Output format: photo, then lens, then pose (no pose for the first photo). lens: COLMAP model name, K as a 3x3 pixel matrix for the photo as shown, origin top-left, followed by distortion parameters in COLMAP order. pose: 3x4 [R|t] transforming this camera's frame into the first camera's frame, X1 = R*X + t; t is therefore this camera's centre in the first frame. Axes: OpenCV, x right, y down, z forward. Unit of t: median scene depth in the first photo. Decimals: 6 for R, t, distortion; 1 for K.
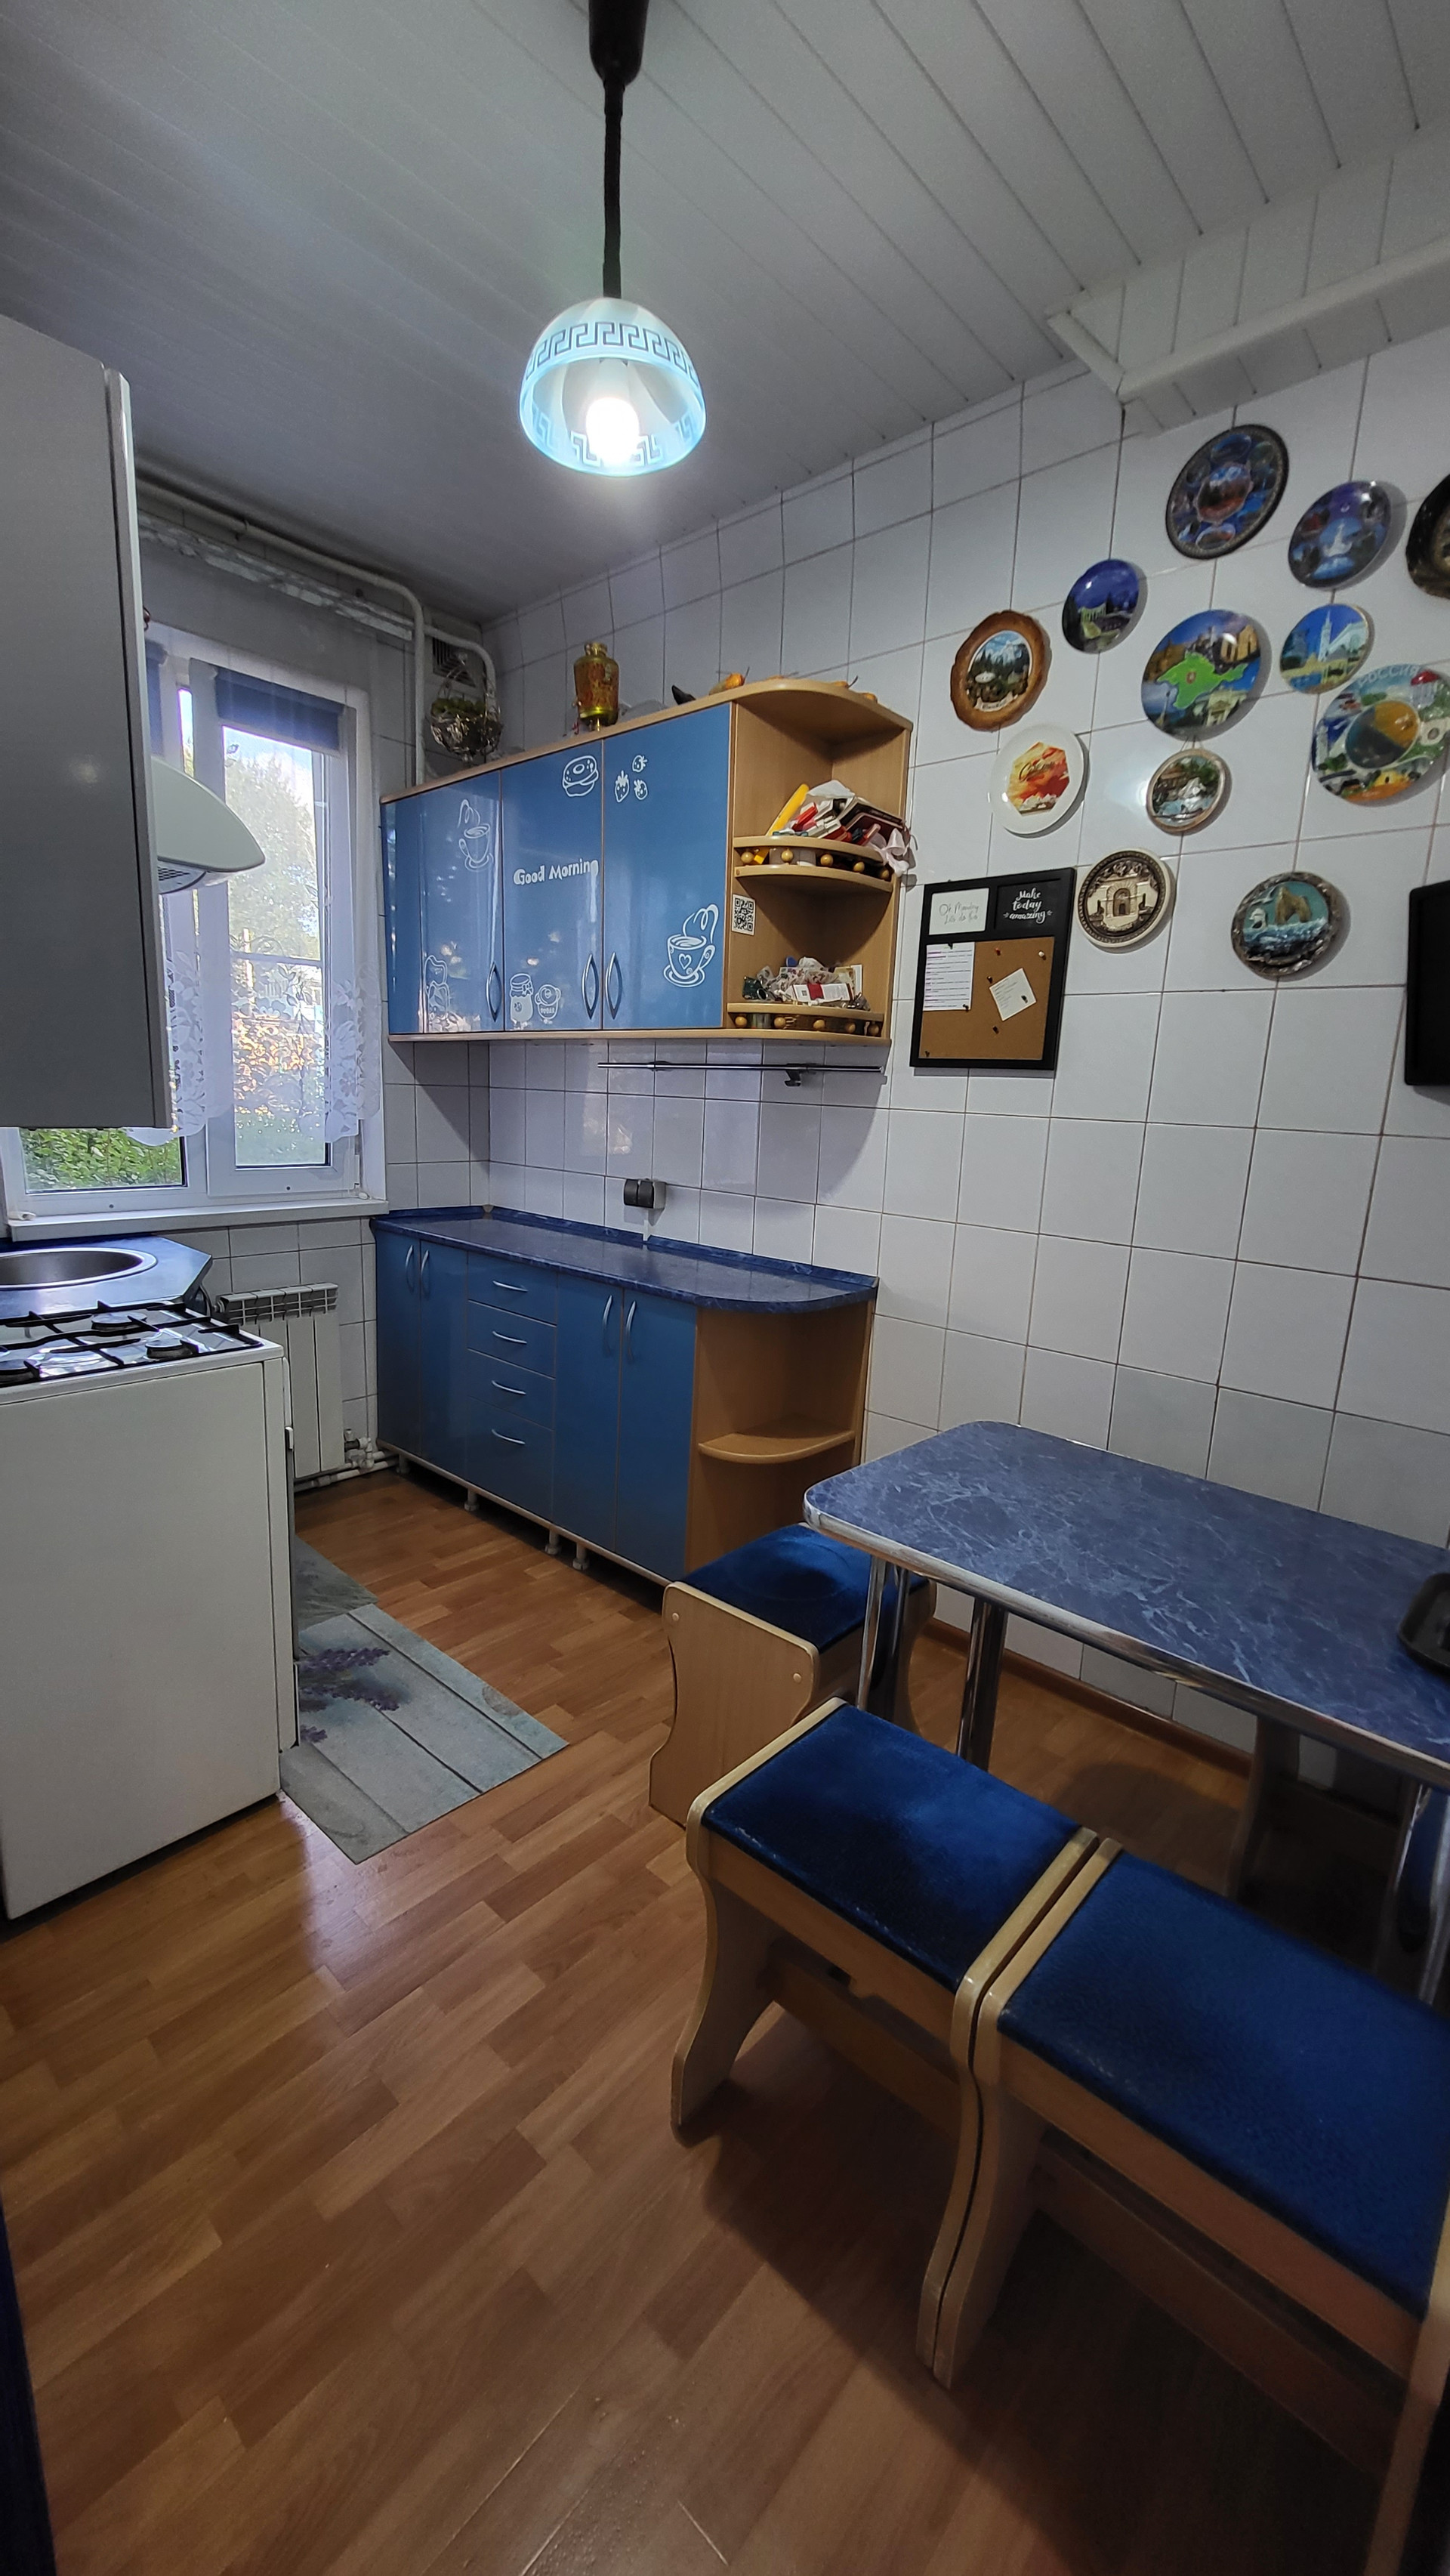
lens RADIAL K [[1016.3, 0, 721.1], [0, 1016.3, 1298.4], [0, 0, 1]] dist [-0.013721, -0.000950]
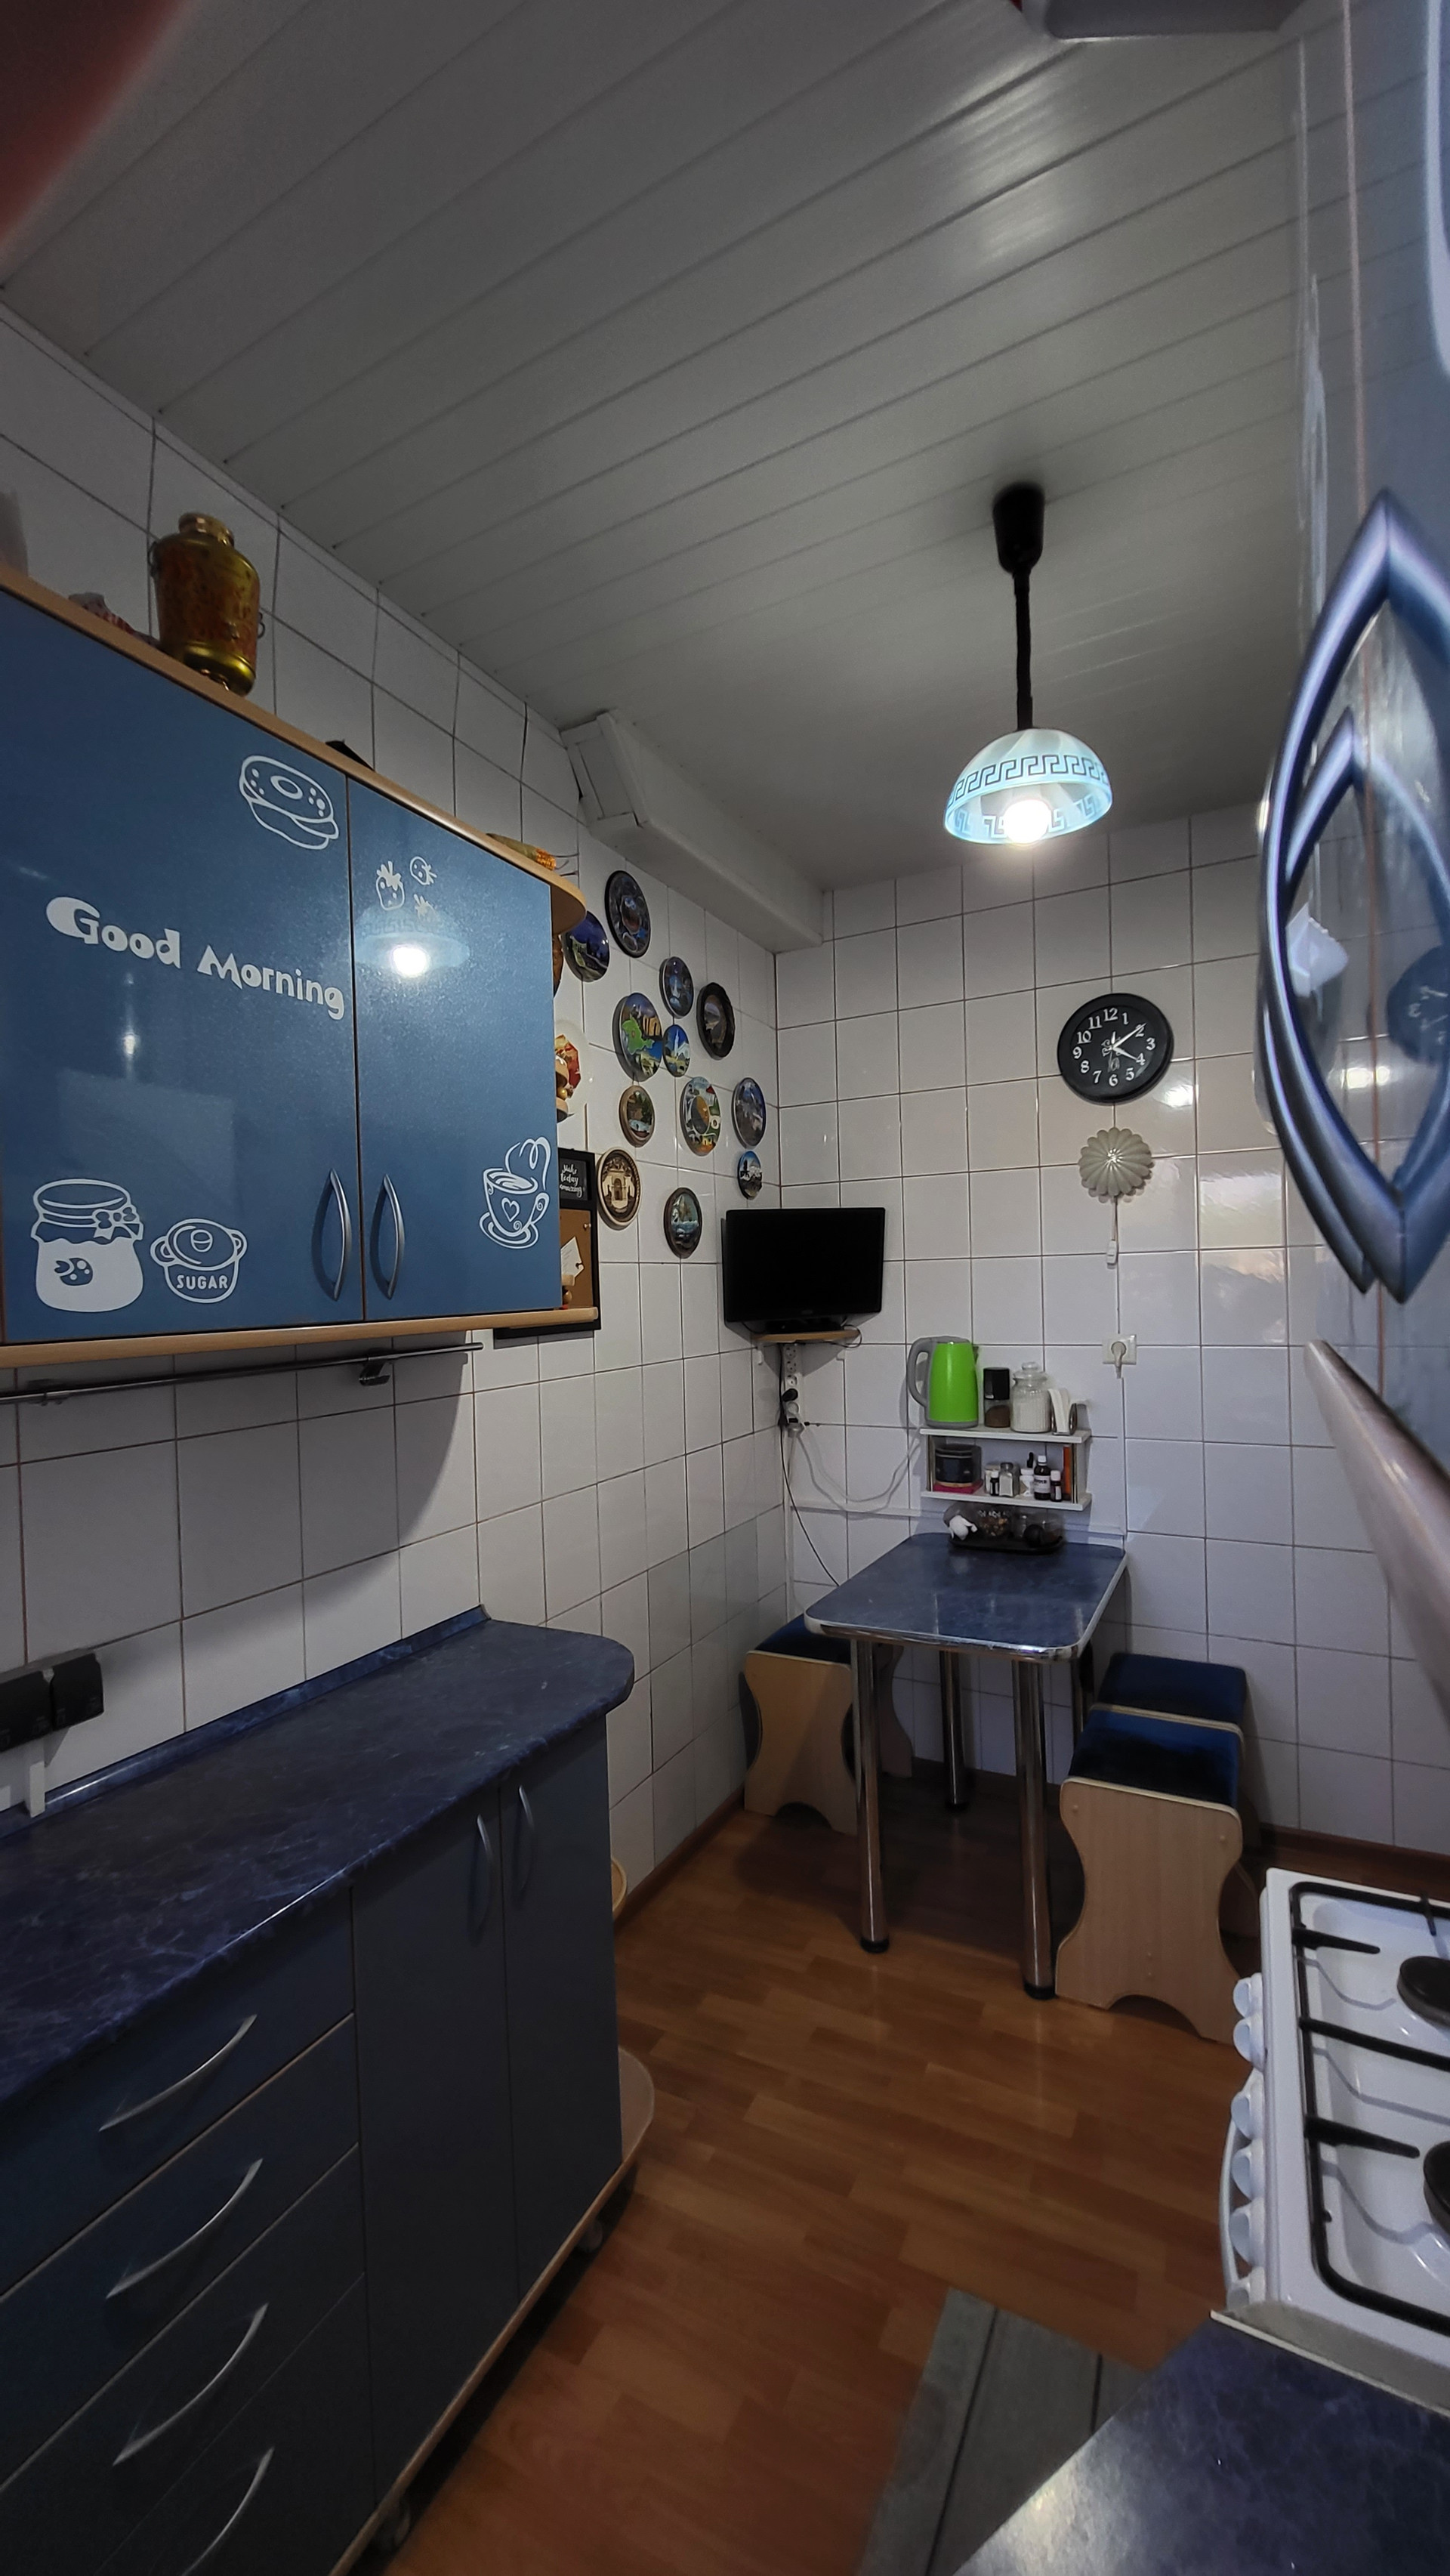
lens RADIAL K [[1016.3, 0, 716.1], [0, 1016.3, 1277.5], [0, 0, 1]] dist [-0.013721, -0.000950]
pose [[-0.252141, -0.025770, 0.967347, -0.861719], [0.218484, 0.972317, 0.082851, -0.389973], [-0.942703, 0.232240, -0.239530, 1.288519]]
